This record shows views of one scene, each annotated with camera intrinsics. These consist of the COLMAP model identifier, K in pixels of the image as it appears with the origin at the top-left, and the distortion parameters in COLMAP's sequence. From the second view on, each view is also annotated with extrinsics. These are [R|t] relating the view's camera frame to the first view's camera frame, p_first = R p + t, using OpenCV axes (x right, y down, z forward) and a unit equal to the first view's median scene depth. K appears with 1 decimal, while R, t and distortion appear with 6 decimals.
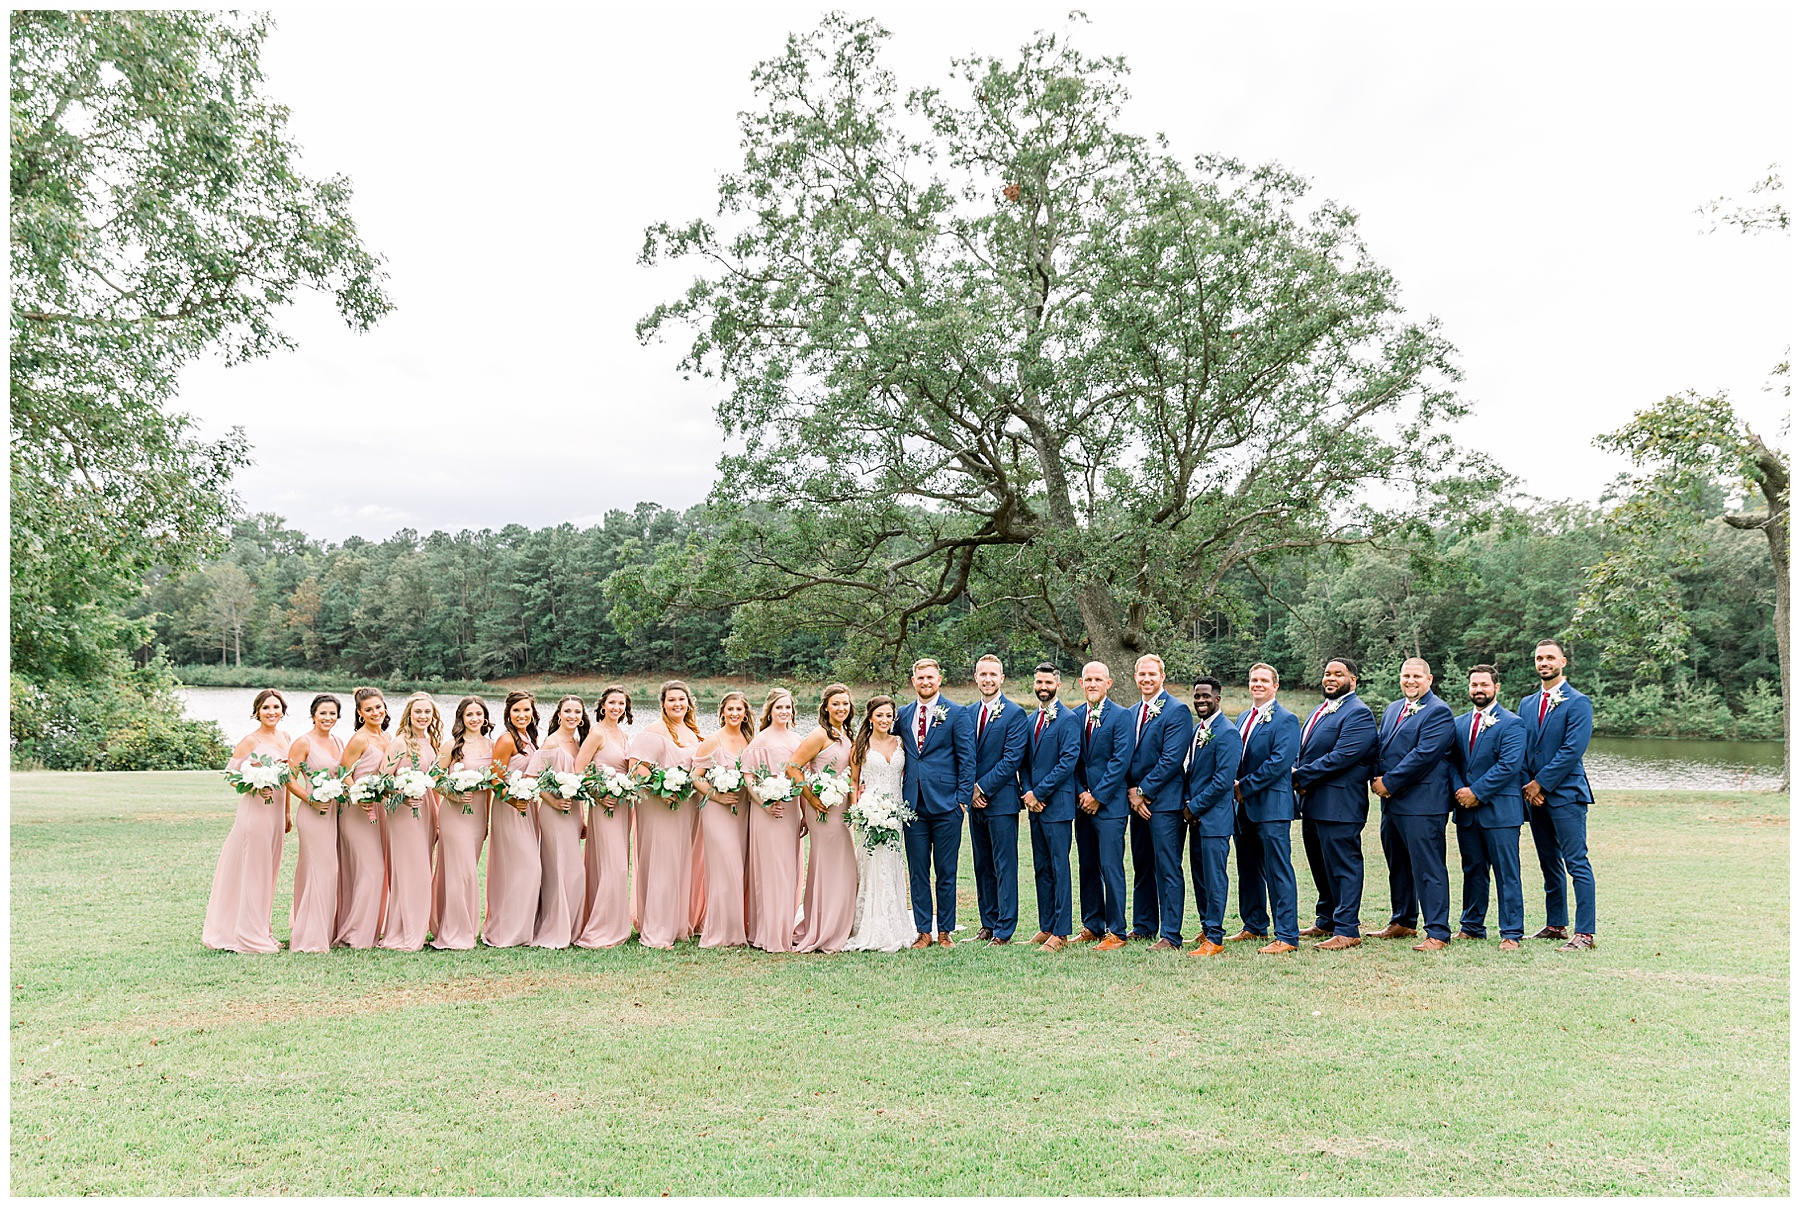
lens RADIAL K [[1682.2, 0, 910.3], [0, 1682.2, 609.6], [0, 0, 1]] dist [0.001779, 0.017487]
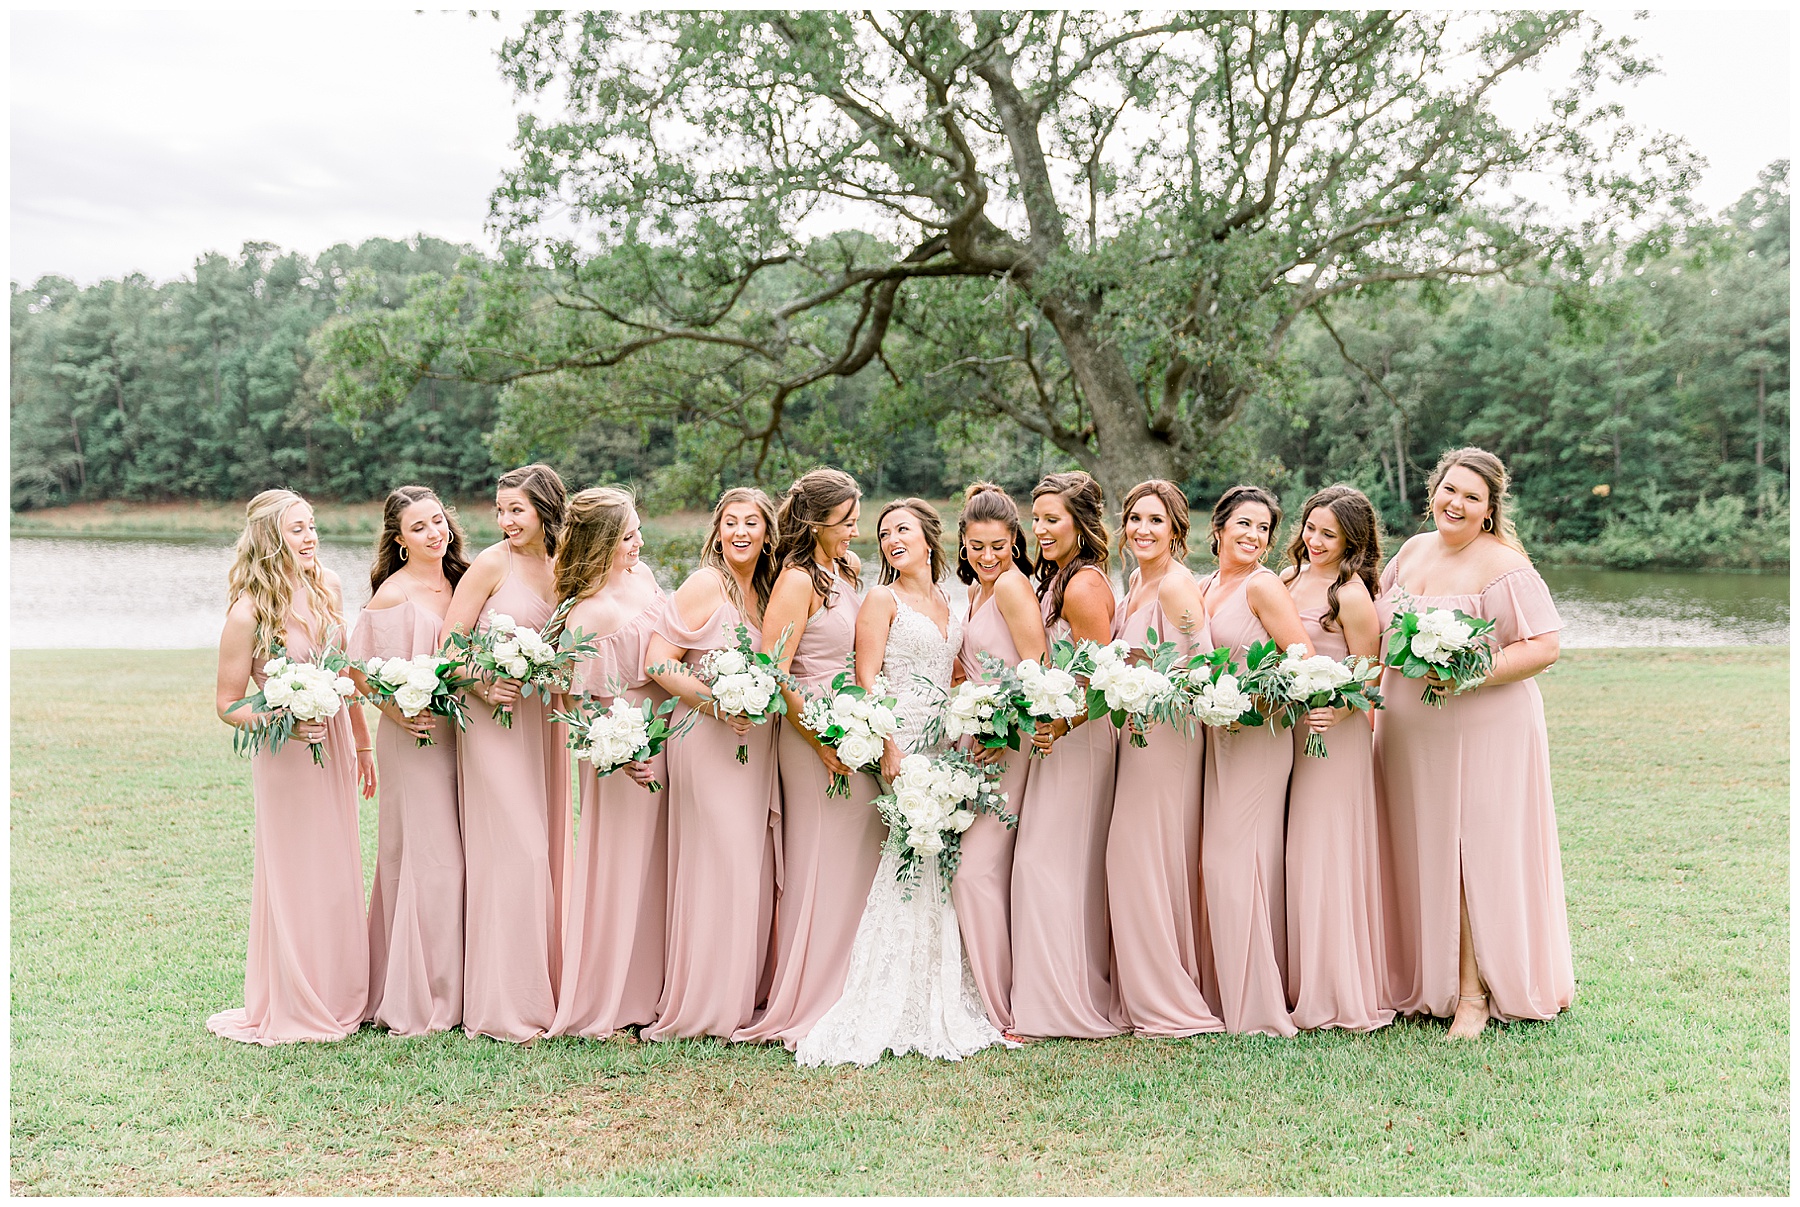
lens RADIAL K [[2407.4, 0, 896.7], [0, 2407.4, 635.3], [0, 0, 1]] dist [0.014610, -0.027517]
pose [[0.994030, -0.017762, 0.107653, -0.060488], [0.007343, 0.995313, 0.096423, 0.007398], [-0.108861, -0.095057, 0.989502, 0.085075]]
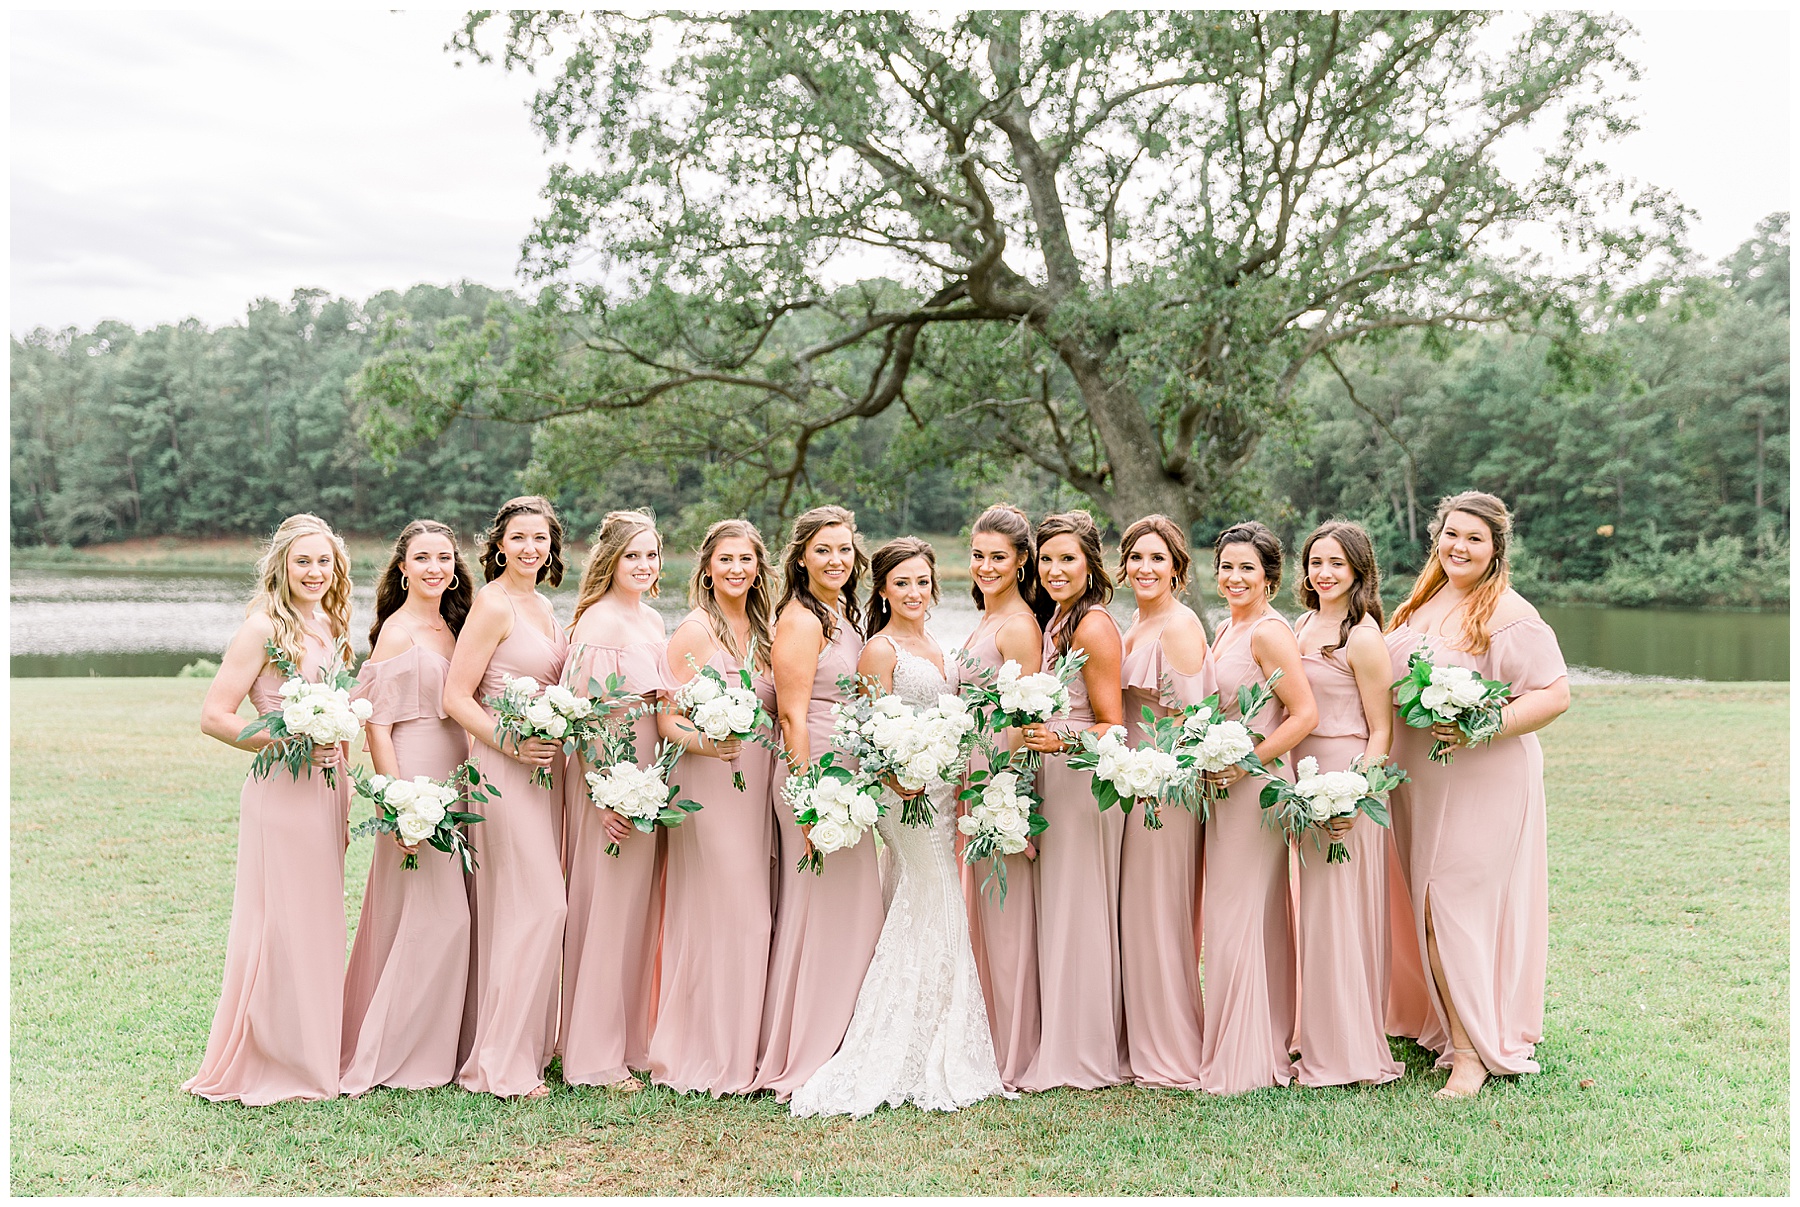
lens RADIAL K [[2328.0, 0, 899.7], [0, 2328.0, 605.2], [0, 0, 1]] dist [0.004604, -0.009662]
pose [[0.995089, -0.011709, 0.098287, -0.057394], [0.004898, 0.997587, 0.069257, 0.007684], [-0.098861, -0.068435, 0.992745, 0.093571]]
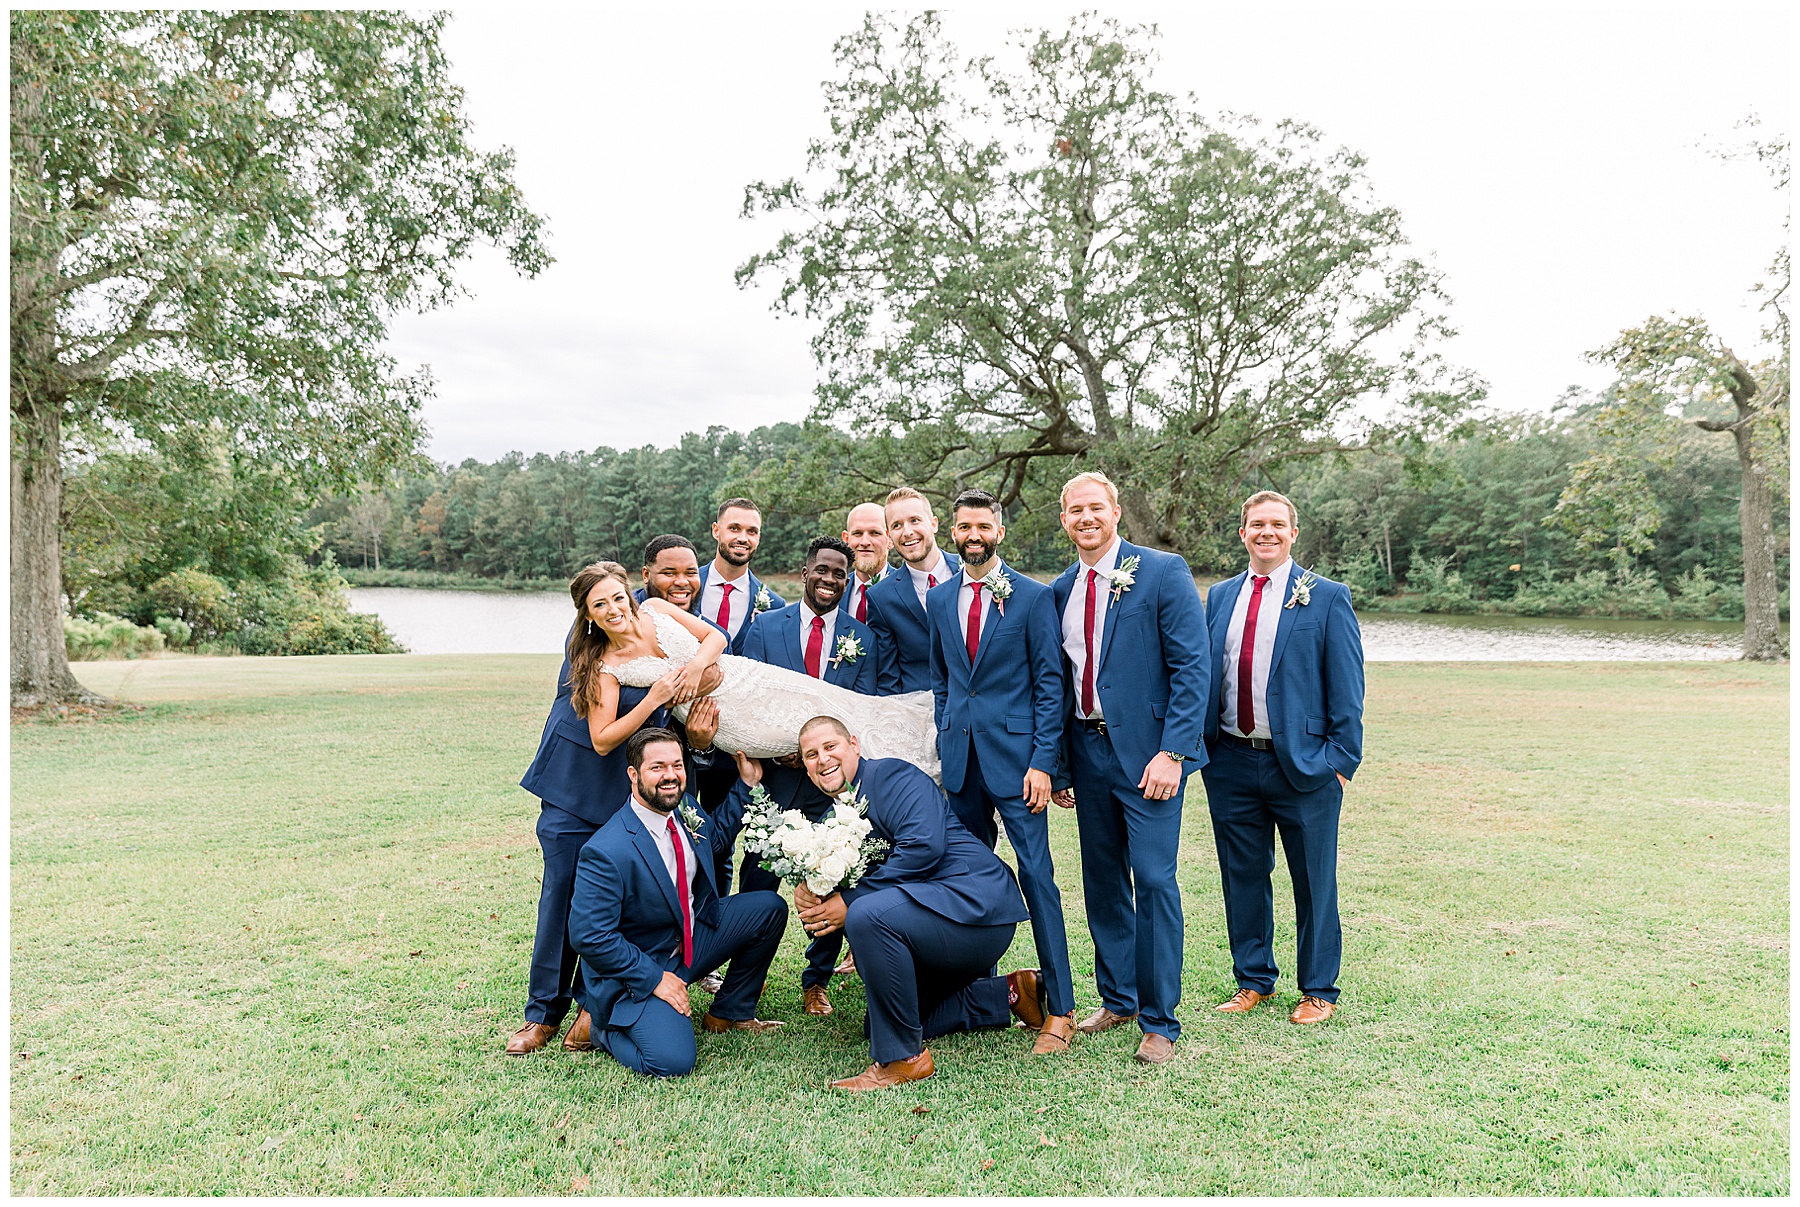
lens RADIAL K [[1438.2, 0, 872.6], [0, 1438.2, 623.0], [0, 0, 1]] dist [0.019364, -0.000317]
pose [[0.998947, -0.009179, -0.044945, -0.024695], [0.012511, 0.997149, 0.074416, 0.001165], [0.044133, -0.074900, 0.996214, -0.010256]]
